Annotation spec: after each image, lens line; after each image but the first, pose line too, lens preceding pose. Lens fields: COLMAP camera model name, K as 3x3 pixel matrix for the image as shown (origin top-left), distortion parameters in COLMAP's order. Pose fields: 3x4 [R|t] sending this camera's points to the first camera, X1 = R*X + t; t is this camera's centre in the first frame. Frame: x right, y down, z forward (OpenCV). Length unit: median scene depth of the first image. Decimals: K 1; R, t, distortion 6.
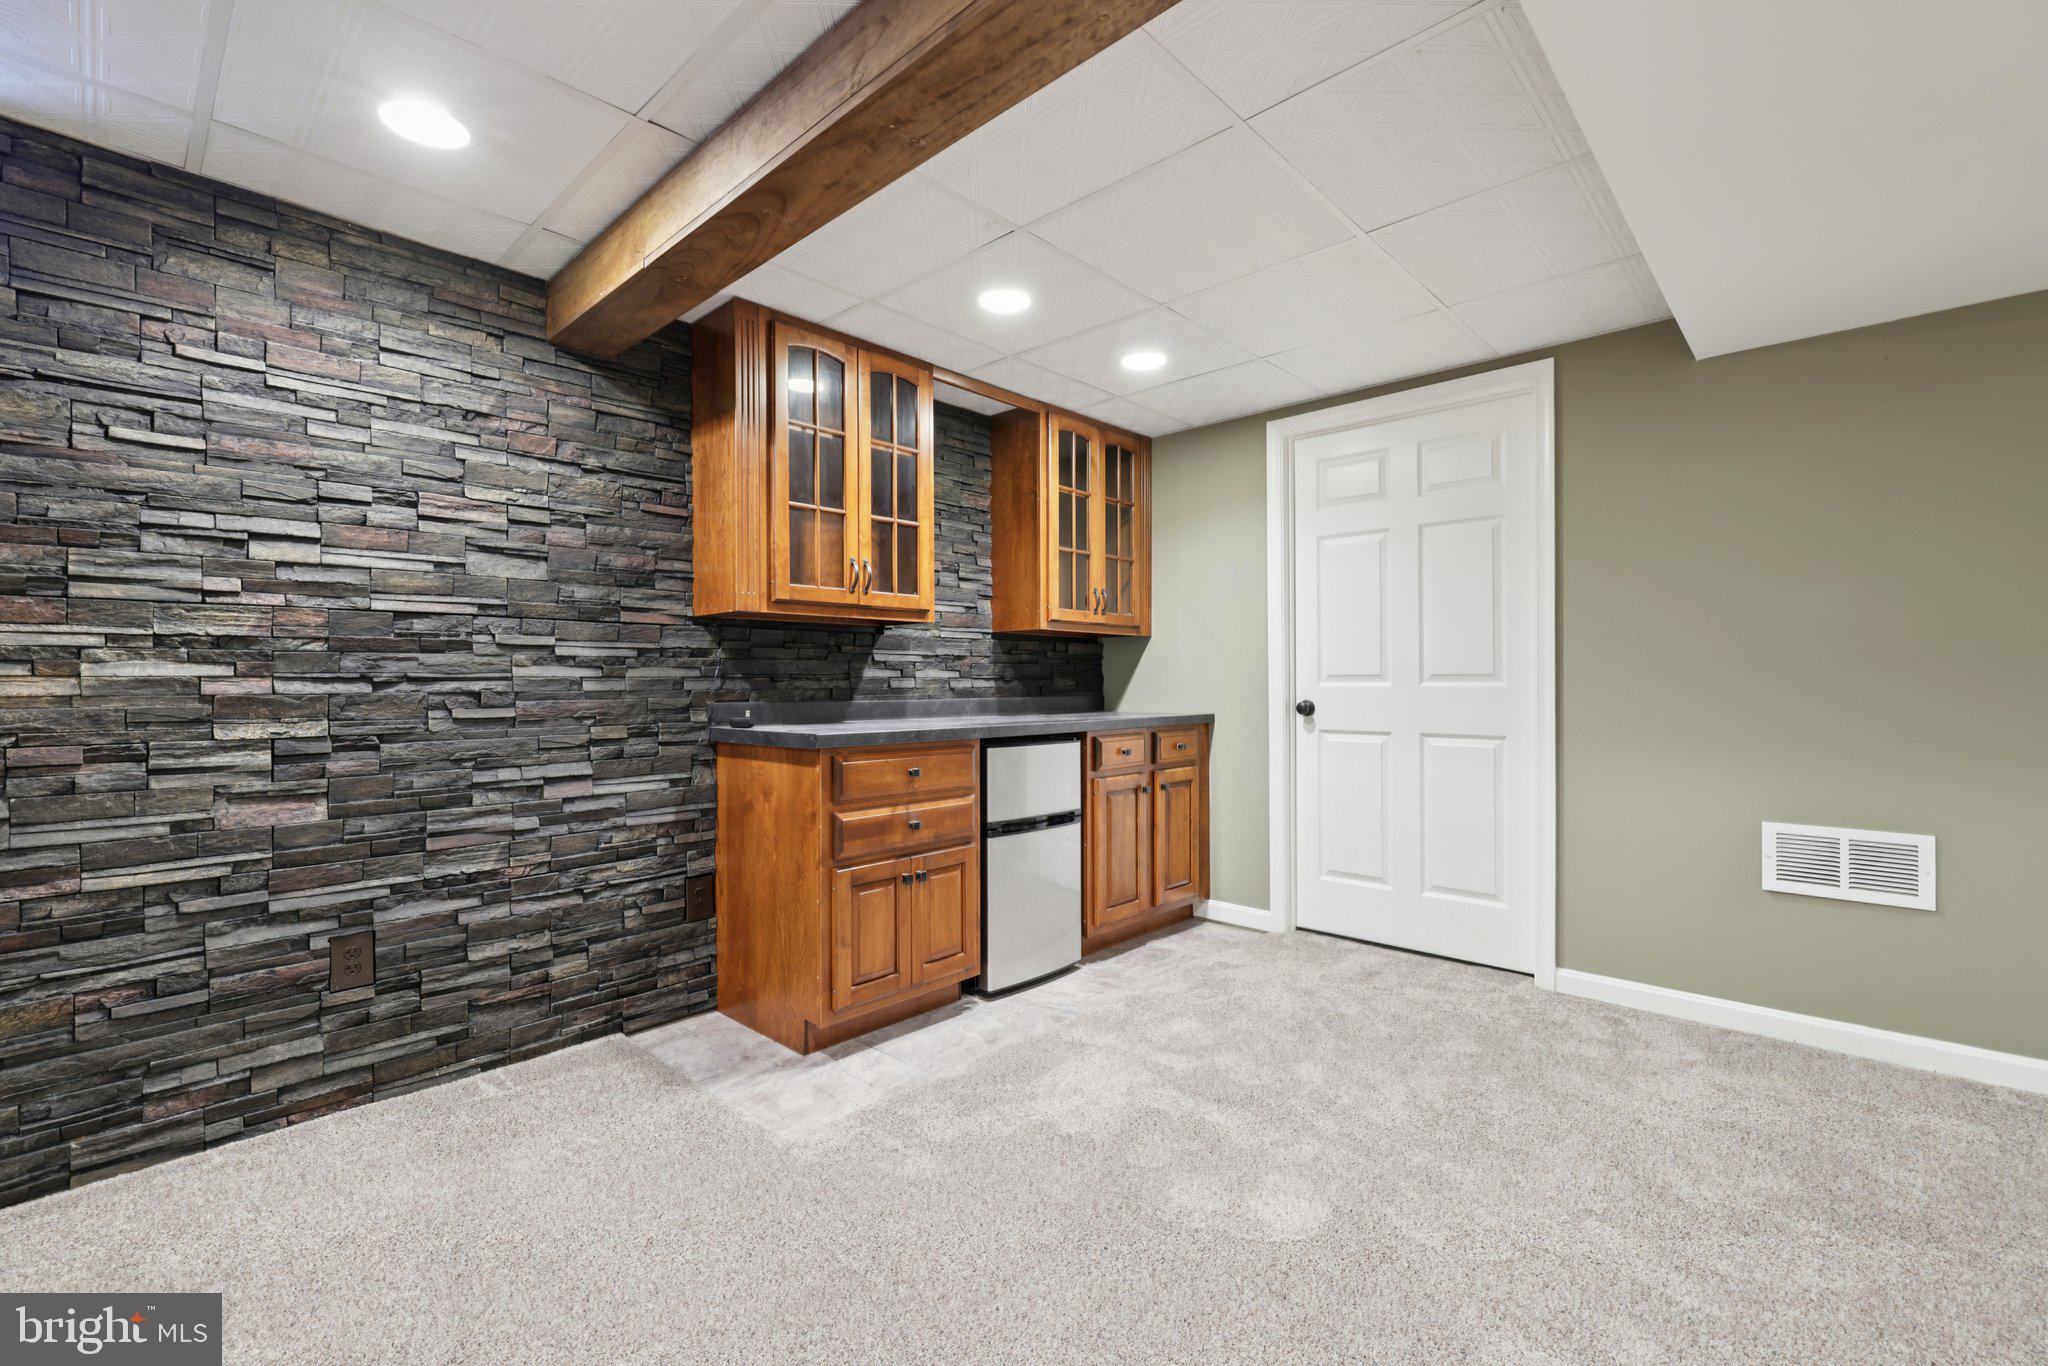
lens RADIAL K [[877.4, 0, 1022.9], [0, 877.4, 676.7], [0, 0, 1]] dist [-0.000959, 0.000474]
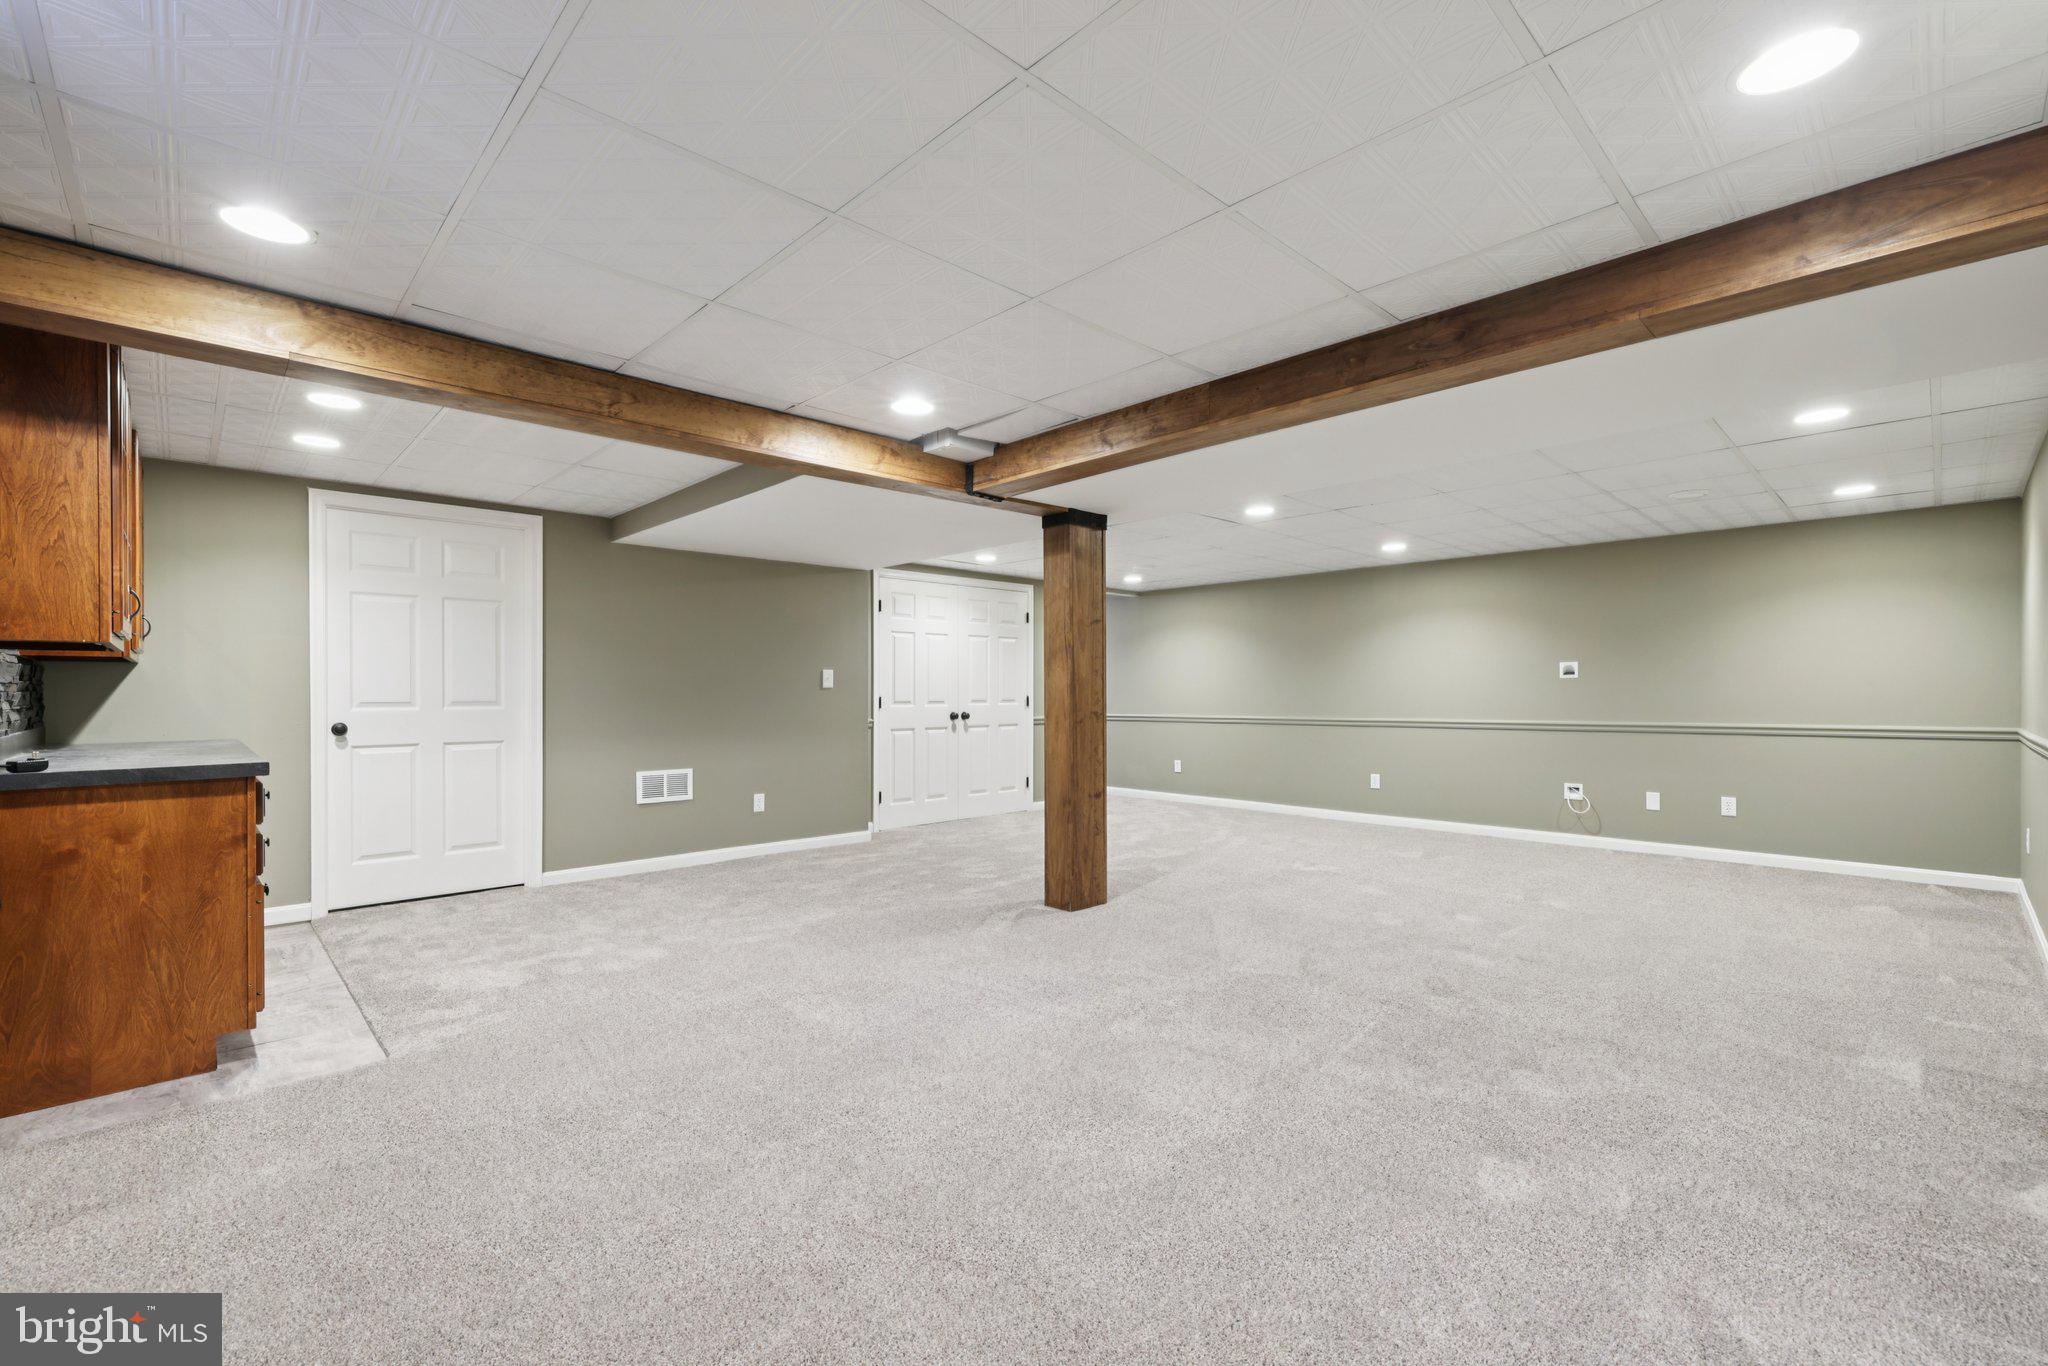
lens RADIAL K [[877.4, 0, 1016.8], [0, 877.4, 694.0], [0, 0, 1]] dist [-0.000959, 0.000474]
pose [[0.056744, 0.000472, 0.998389, -1.193401], [-0.003150, 0.999995, -0.000293, -0.022651], [-0.998384, -0.003128, 0.056745, -0.020873]]
